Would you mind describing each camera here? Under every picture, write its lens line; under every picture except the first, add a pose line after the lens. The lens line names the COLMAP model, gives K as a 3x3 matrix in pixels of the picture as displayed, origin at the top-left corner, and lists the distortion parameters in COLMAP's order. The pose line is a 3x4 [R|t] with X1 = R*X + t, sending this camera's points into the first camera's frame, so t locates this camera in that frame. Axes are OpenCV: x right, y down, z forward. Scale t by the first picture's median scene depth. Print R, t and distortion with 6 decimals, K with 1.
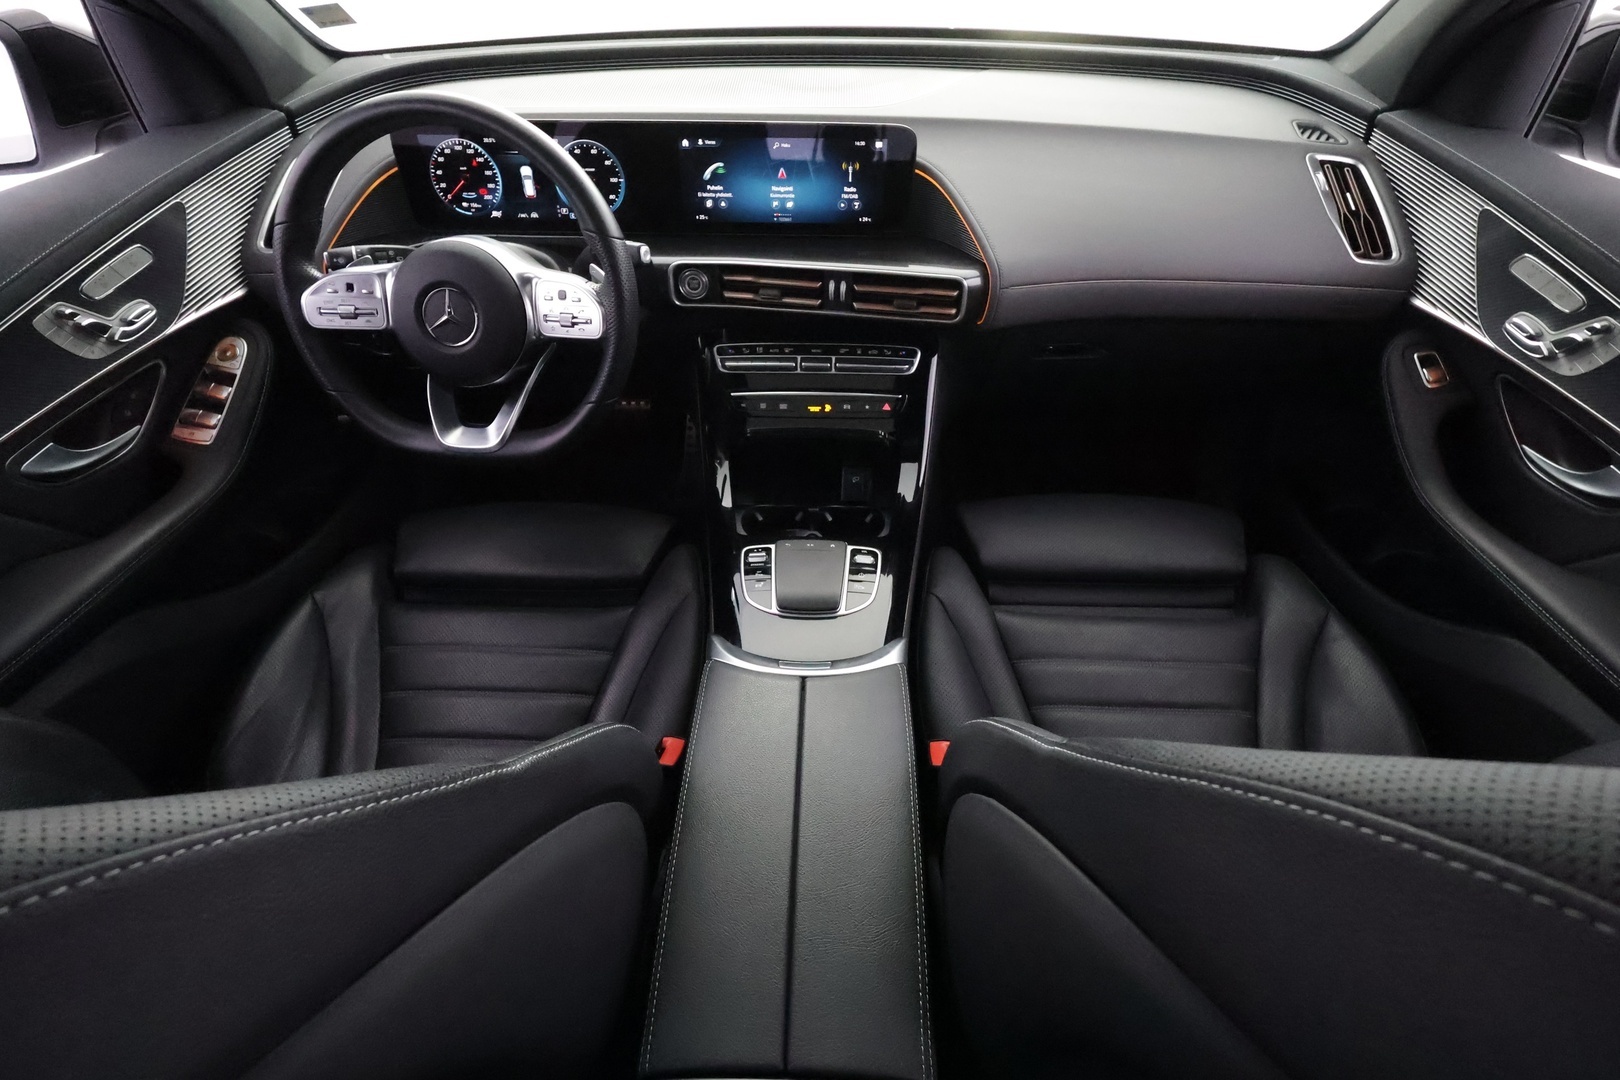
lens RADIAL K [[744.2, 0, 806.1], [0, 744.2, 531.6], [0, 0, 1]] dist [-0.002476, 0.001515]
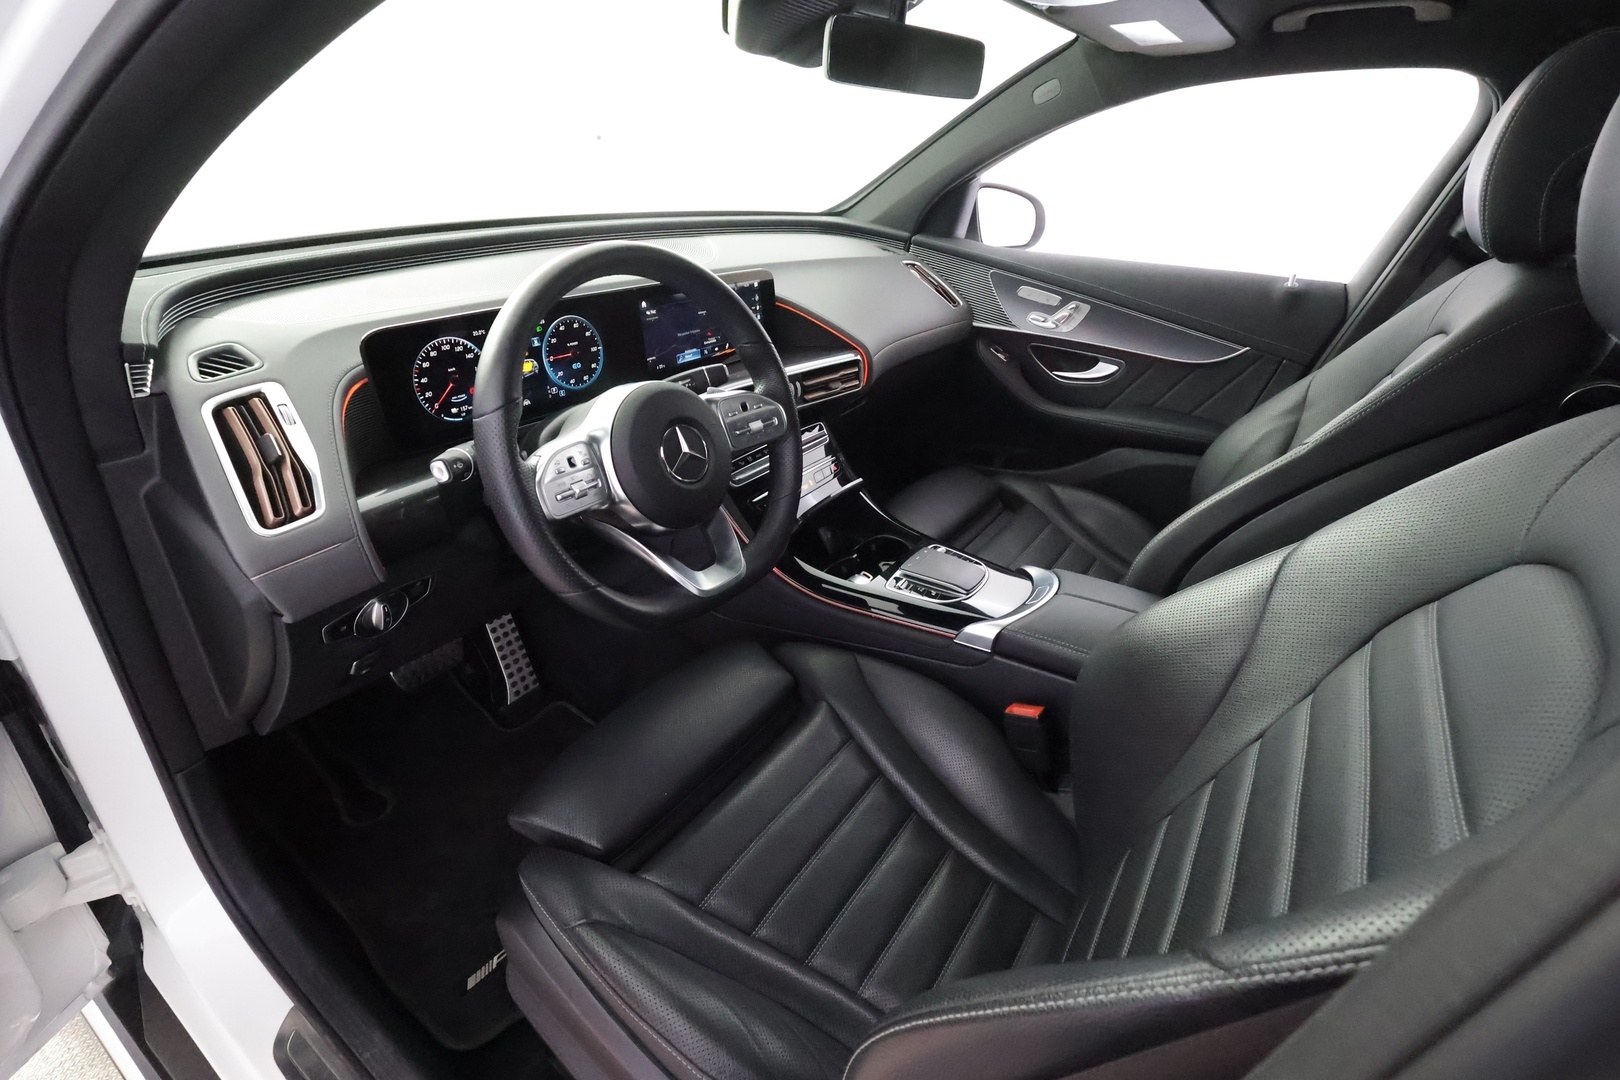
lens RADIAL K [[744.2, 0, 802.0], [0, 744.2, 552.7], [0, 0, 1]] dist [-0.002476, 0.001515]
pose [[0.536189, -0.384006, 0.751692, -0.994708], [0.520990, 0.851218, 0.063222, -0.159458], [-0.664131, 0.357725, 0.656477, 0.257182]]
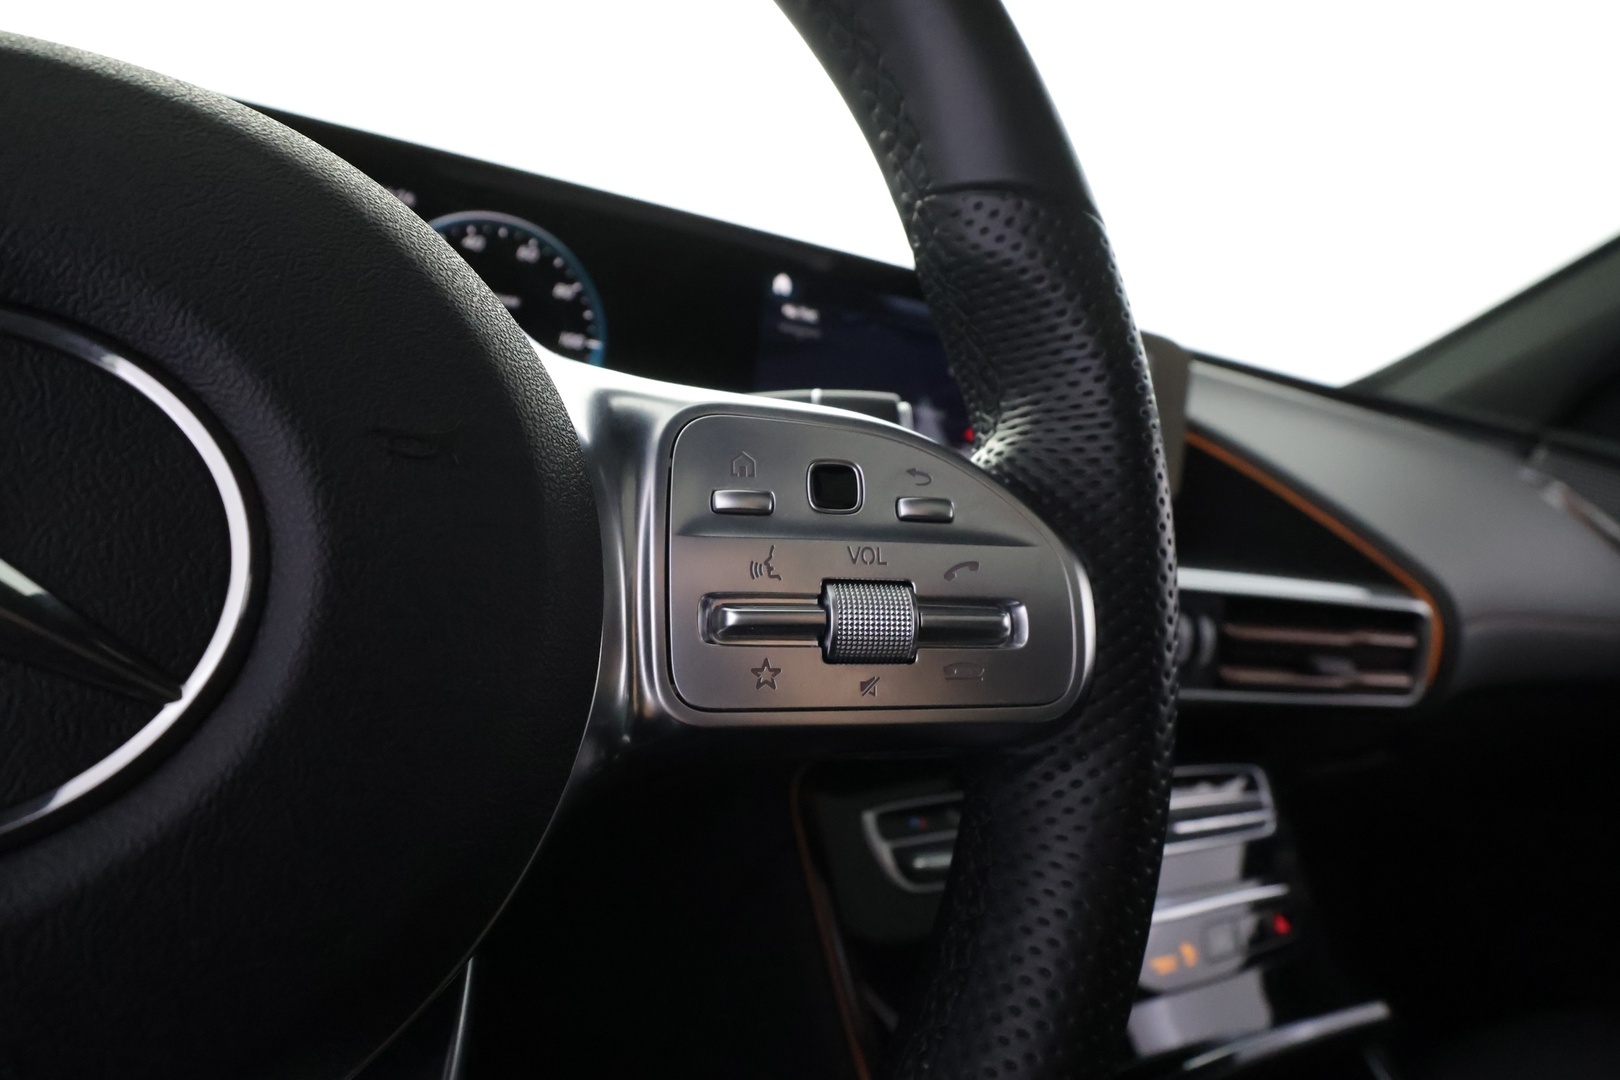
lens RADIAL K [[845.6, 0, 802.3], [0, 845.6, 547.5], [0, 0, 1]] dist [-0.005875, -0.001228]
pose [[0.861576, 0.053877, 0.504762, -0.365602], [0.190679, 0.887188, -0.420165, -0.214245], [-0.470456, 0.458251, 0.754107, 0.723395]]
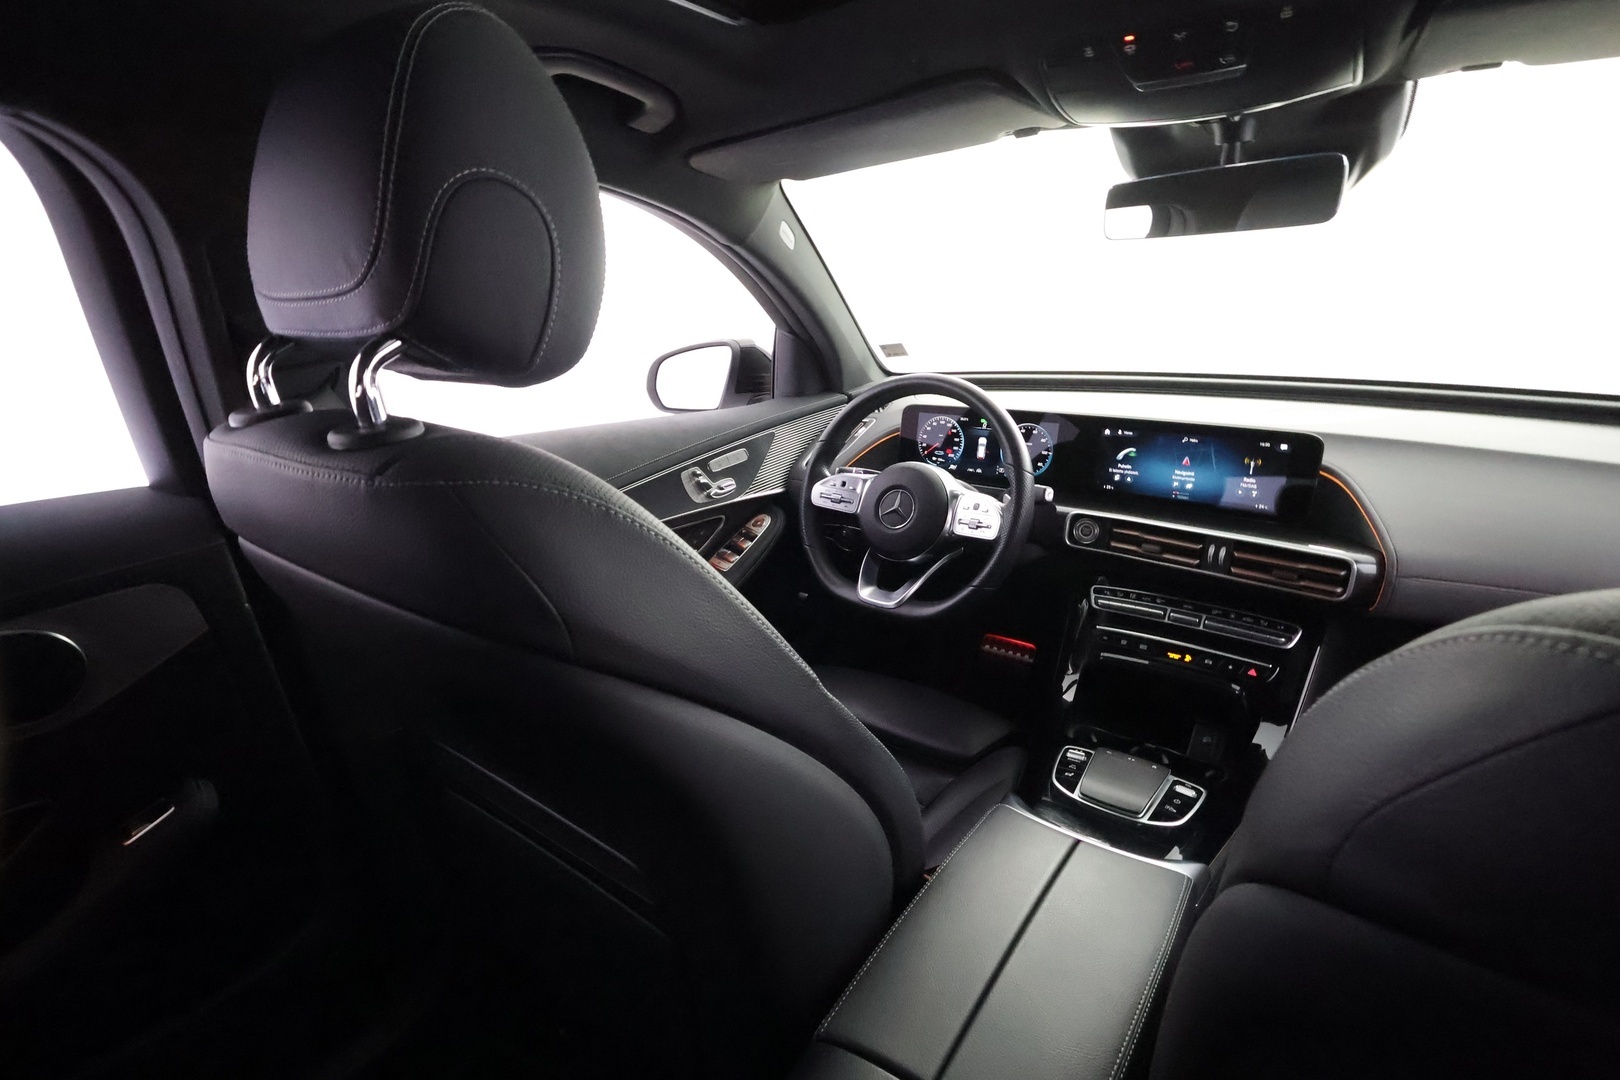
lens RADIAL K [[744.2, 0, 809.9], [0, 744.2, 531.4], [0, 0, 1]] dist [-0.002476, 0.001515]
pose [[0.822681, 0.159542, -0.545658, 0.139680], [-0.376459, 0.872104, -0.312591, 0.214220], [0.425999, 0.462581, 0.777524, -0.127083]]
